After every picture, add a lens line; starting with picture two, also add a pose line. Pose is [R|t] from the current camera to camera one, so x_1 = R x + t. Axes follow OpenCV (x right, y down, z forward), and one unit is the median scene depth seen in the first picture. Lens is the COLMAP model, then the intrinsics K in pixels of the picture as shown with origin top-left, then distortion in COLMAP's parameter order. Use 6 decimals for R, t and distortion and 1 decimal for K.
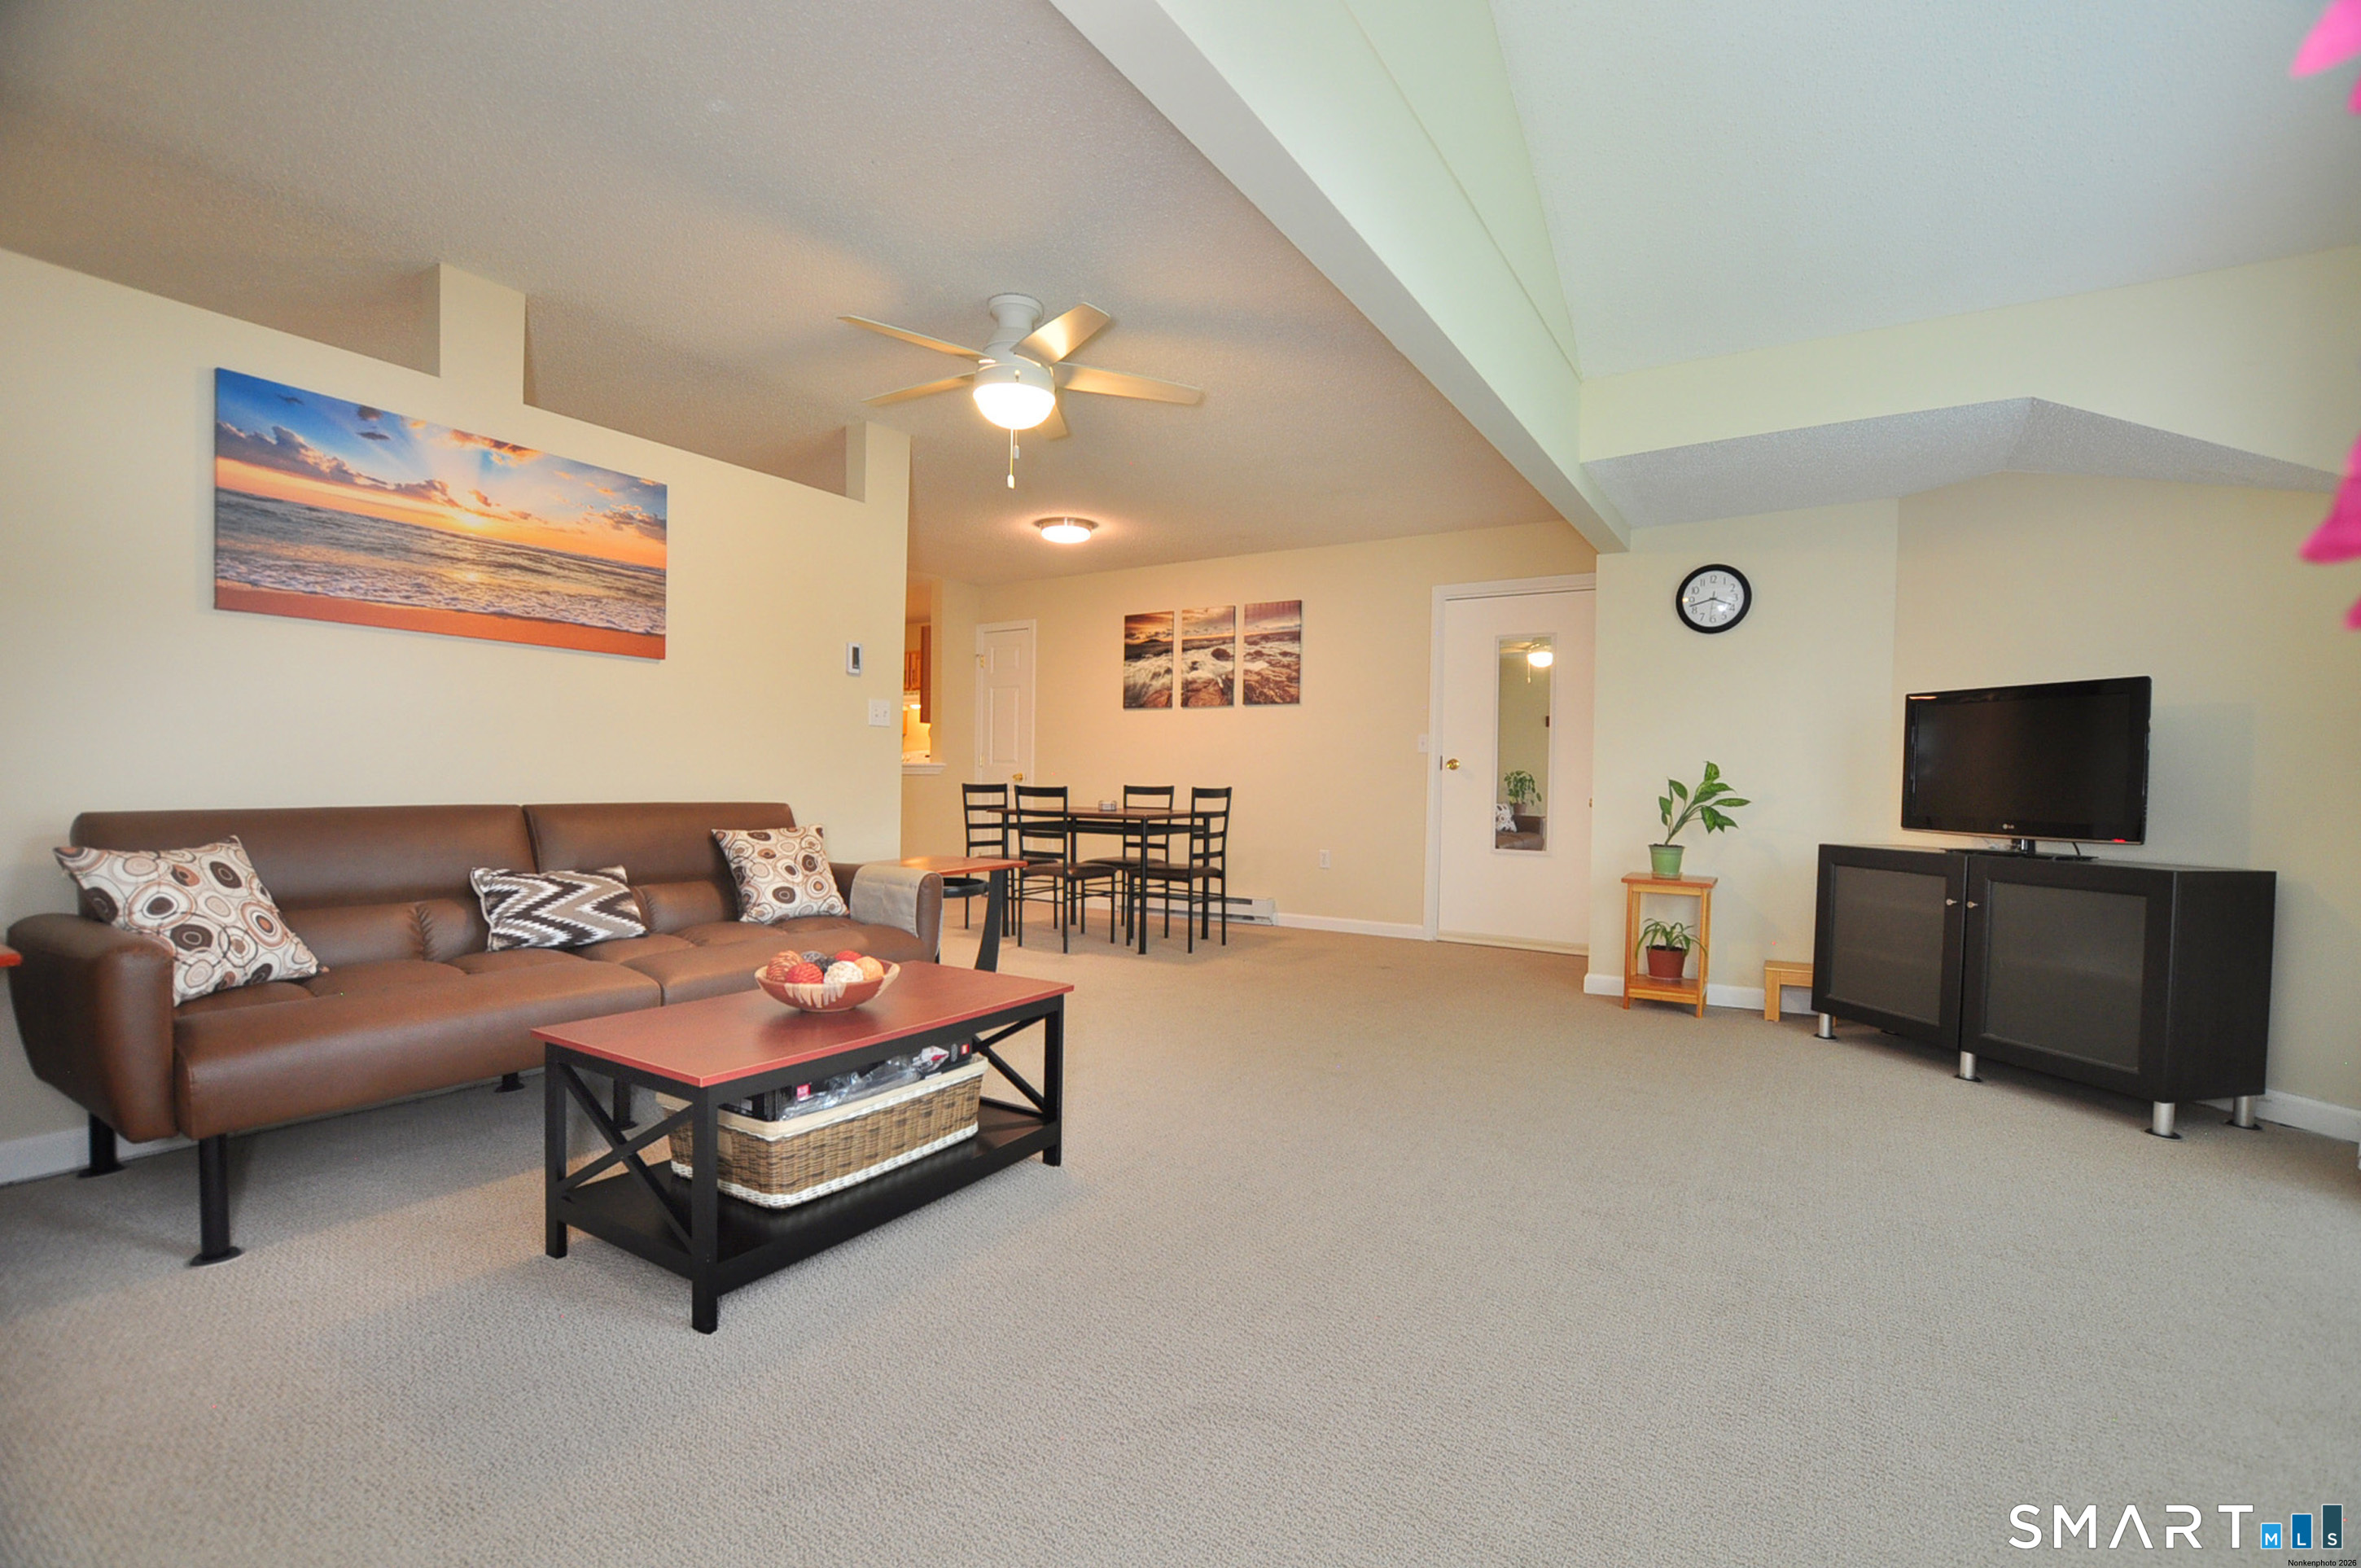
lens RADIAL K [[1041.0, 0, 1188.8], [0, 1041.0, 800.9], [0, 0, 1]] dist [-0.035549, 0.007340]
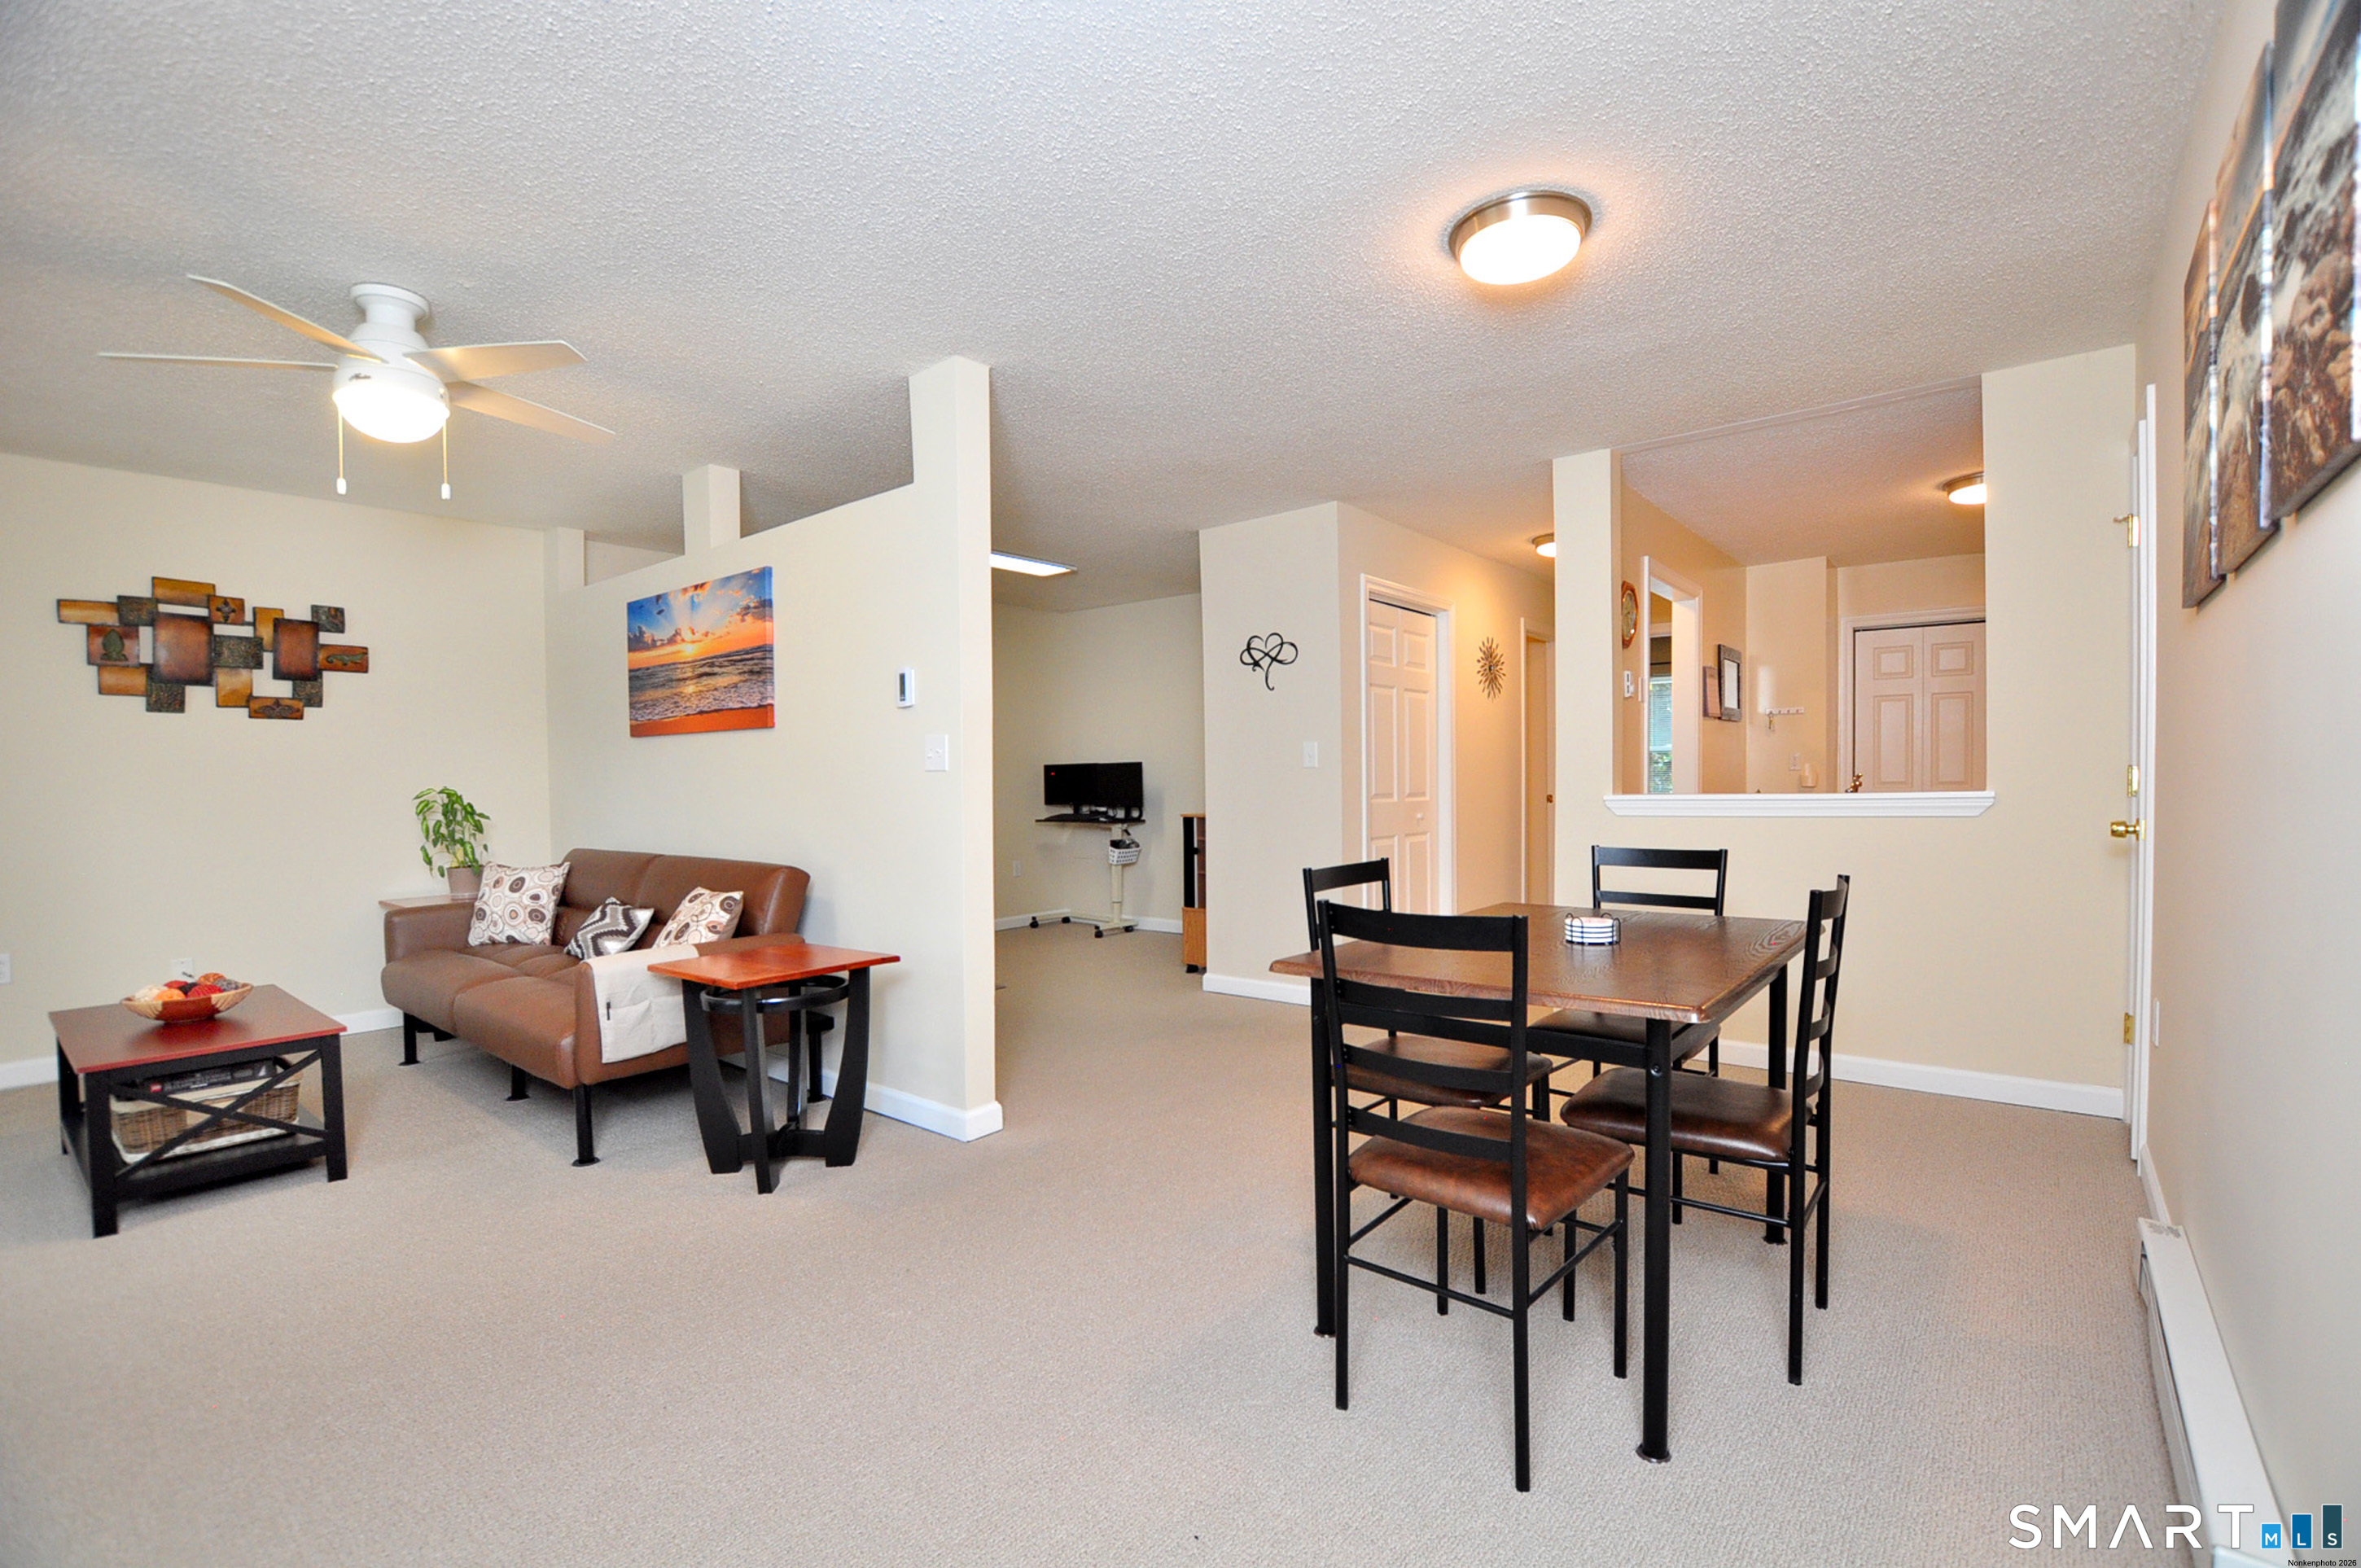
lens RADIAL K [[1041.0, 0, 1188.8], [0, 1041.0, 800.9], [0, 0, 1]] dist [-0.035549, 0.007340]
pose [[-0.090968, -0.002751, -0.995850, 0.274072], [-0.009668, 0.999952, -0.001879, -0.030635], [0.995807, 0.009456, -0.090991, 0.779806]]
